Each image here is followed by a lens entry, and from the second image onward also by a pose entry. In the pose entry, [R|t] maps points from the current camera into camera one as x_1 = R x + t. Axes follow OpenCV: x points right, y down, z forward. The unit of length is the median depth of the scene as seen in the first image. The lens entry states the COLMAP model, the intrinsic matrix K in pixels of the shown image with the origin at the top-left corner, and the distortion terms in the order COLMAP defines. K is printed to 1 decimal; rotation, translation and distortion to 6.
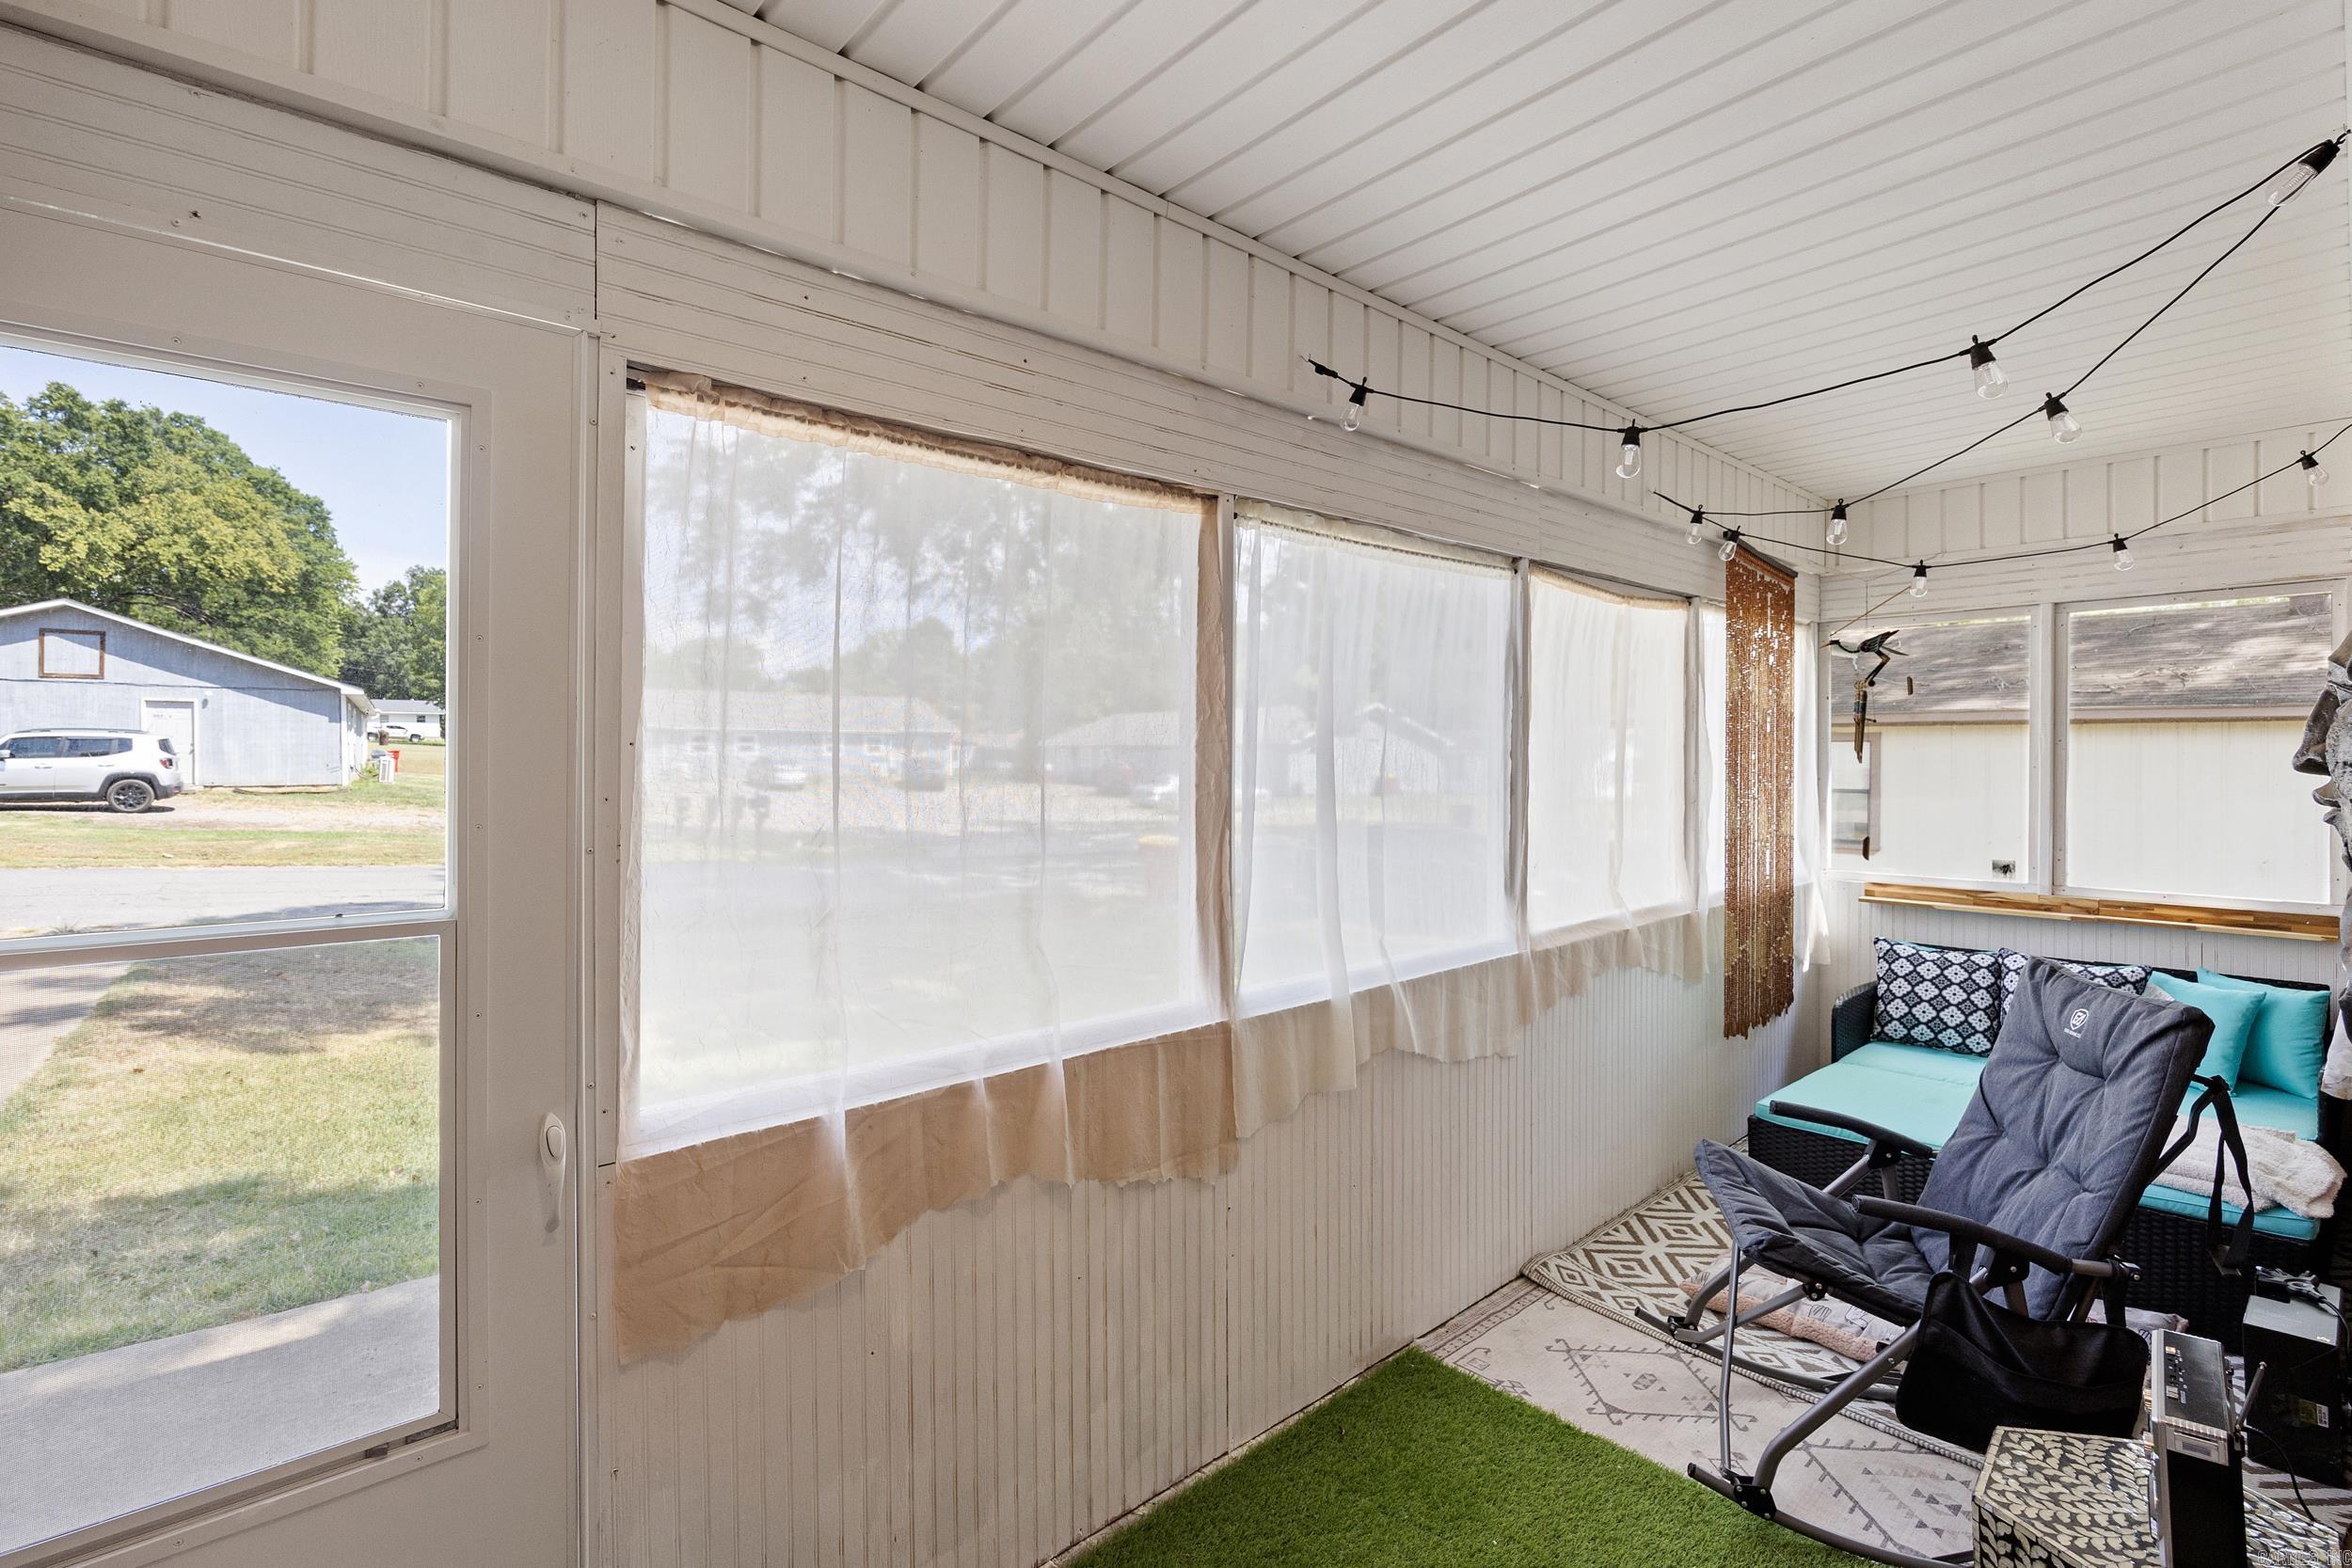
lens RADIAL K [[1057.4, 0, 1173.8], [0, 1057.4, 766.0], [0, 0, 1]] dist [-0.004603, -0.000617]
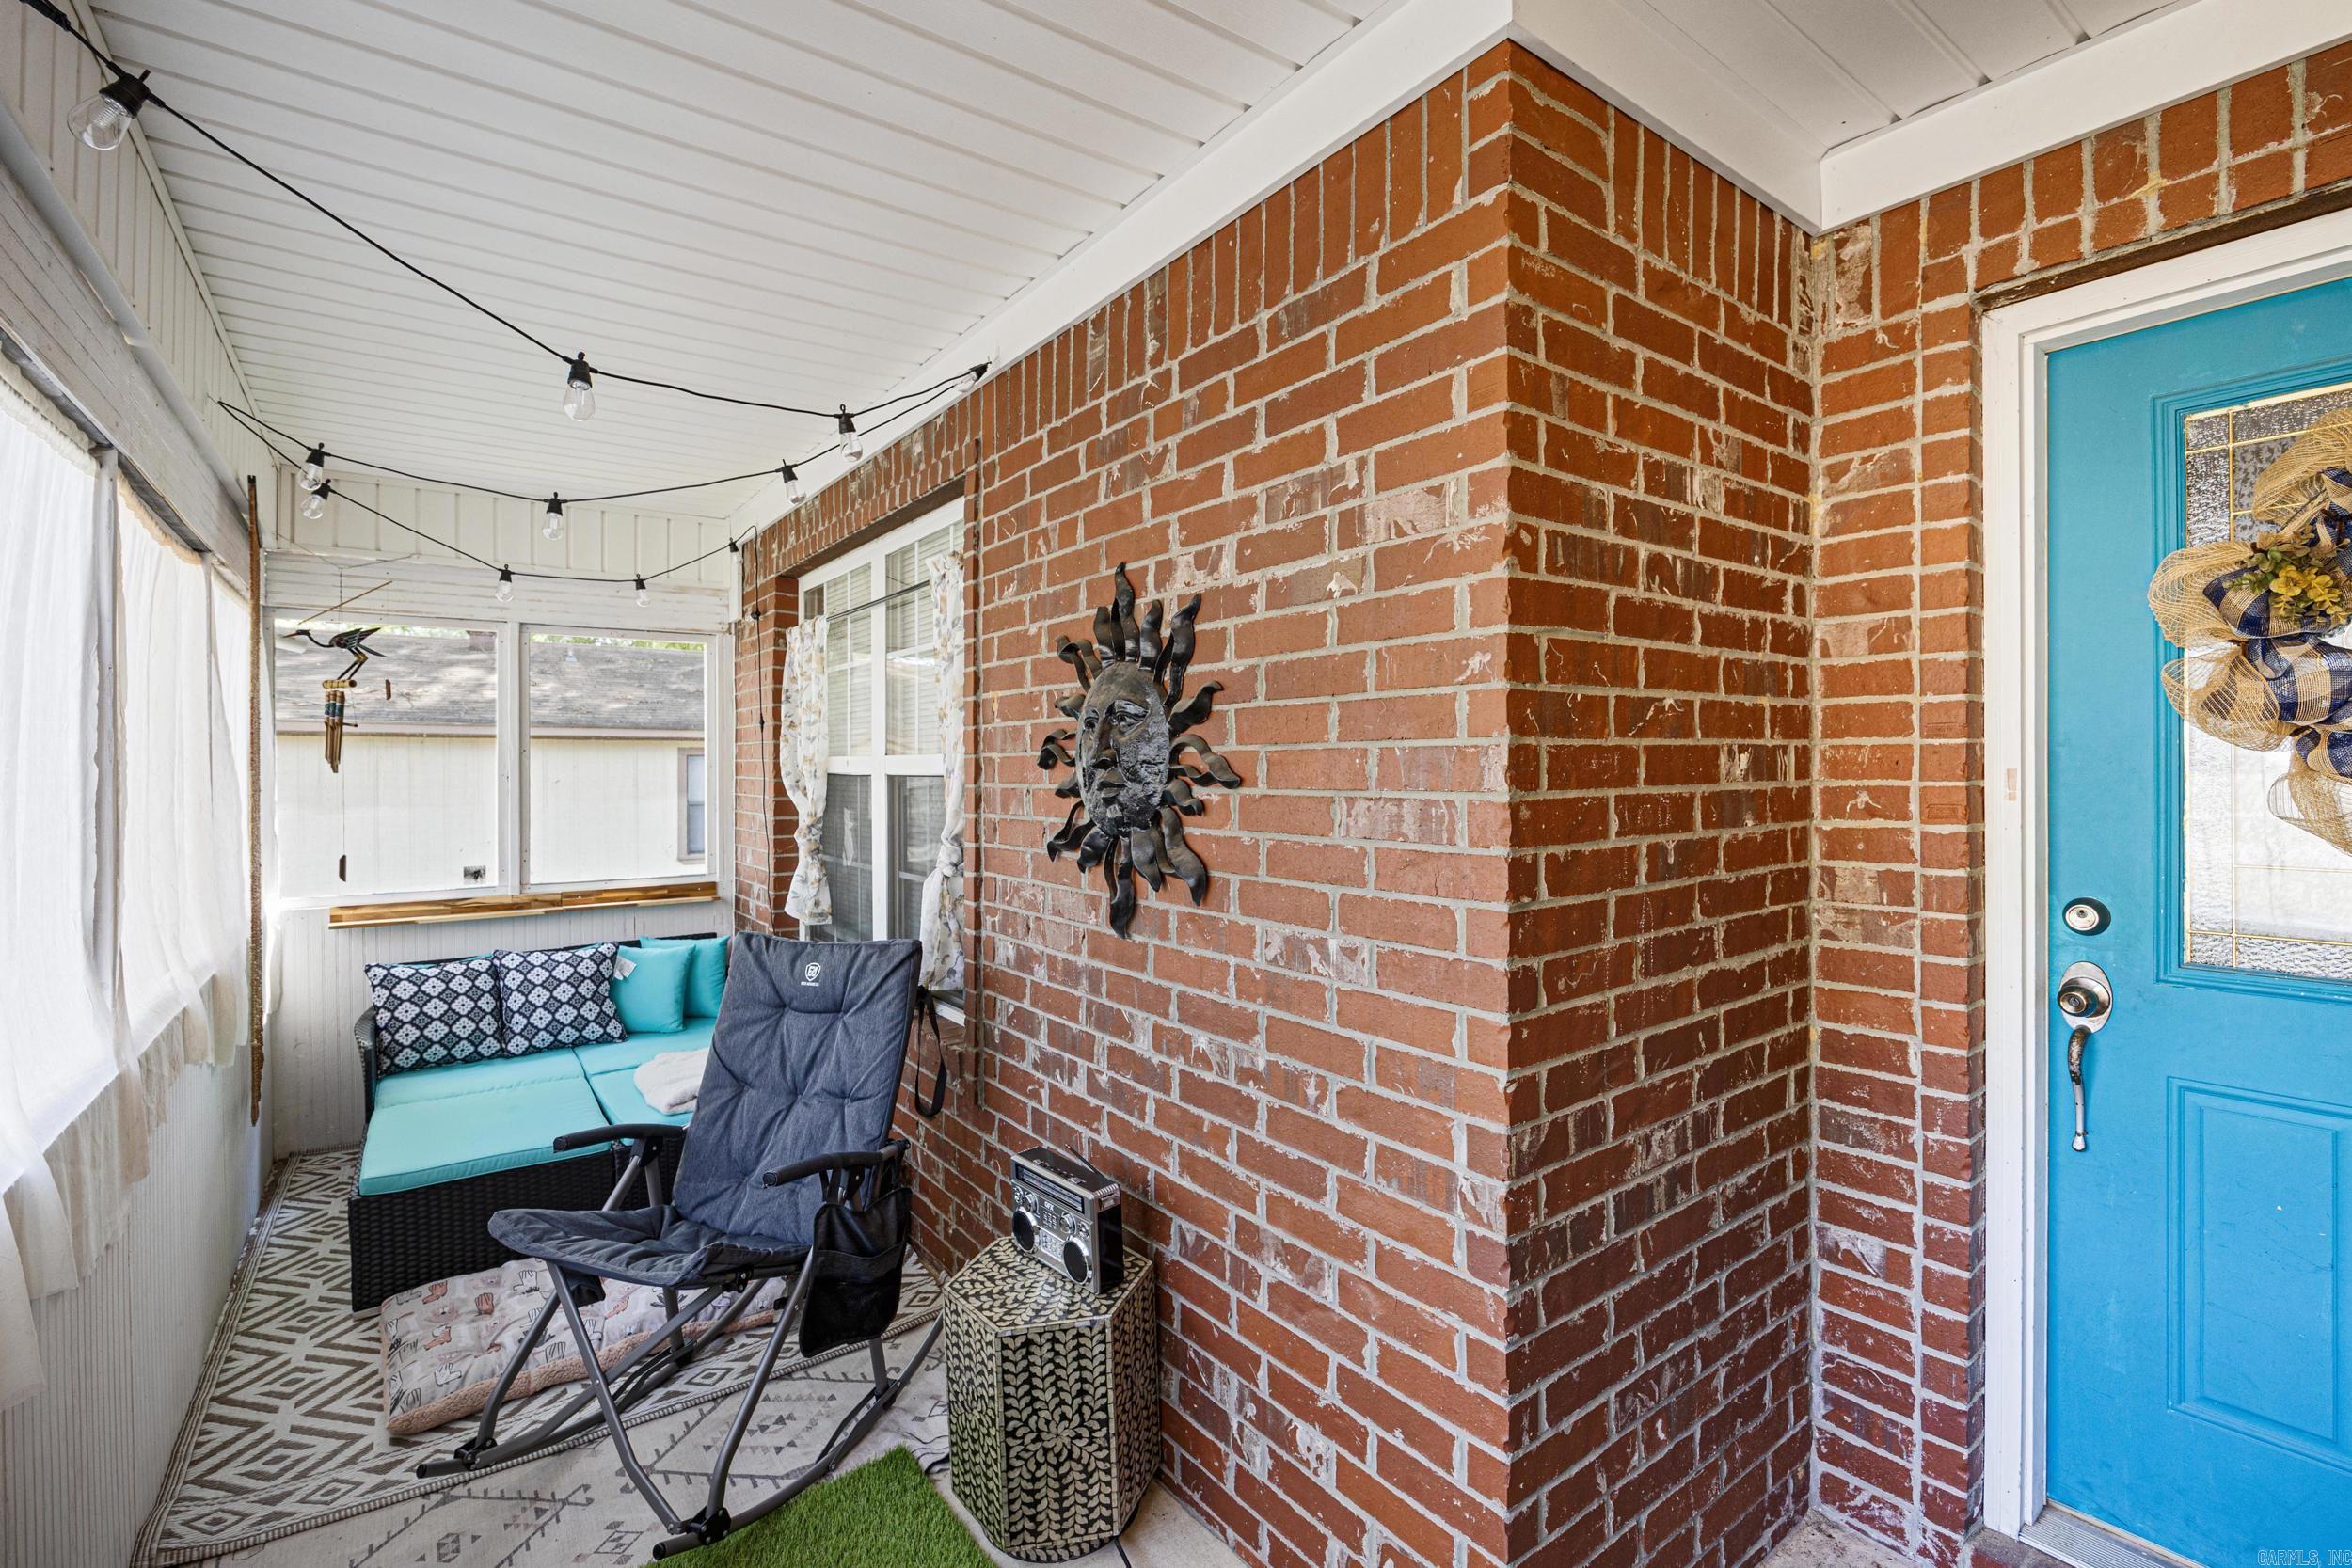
lens RADIAL K [[1057.4, 0, 1176.9], [0, 1057.4, 771.8], [0, 0, 1]] dist [-0.004603, -0.000617]
pose [[0.102434, -0.006255, 0.994720, -0.176753], [0.014245, 0.999887, 0.004820, 0.002337], [-0.994638, 0.013677, 0.102511, 0.230278]]
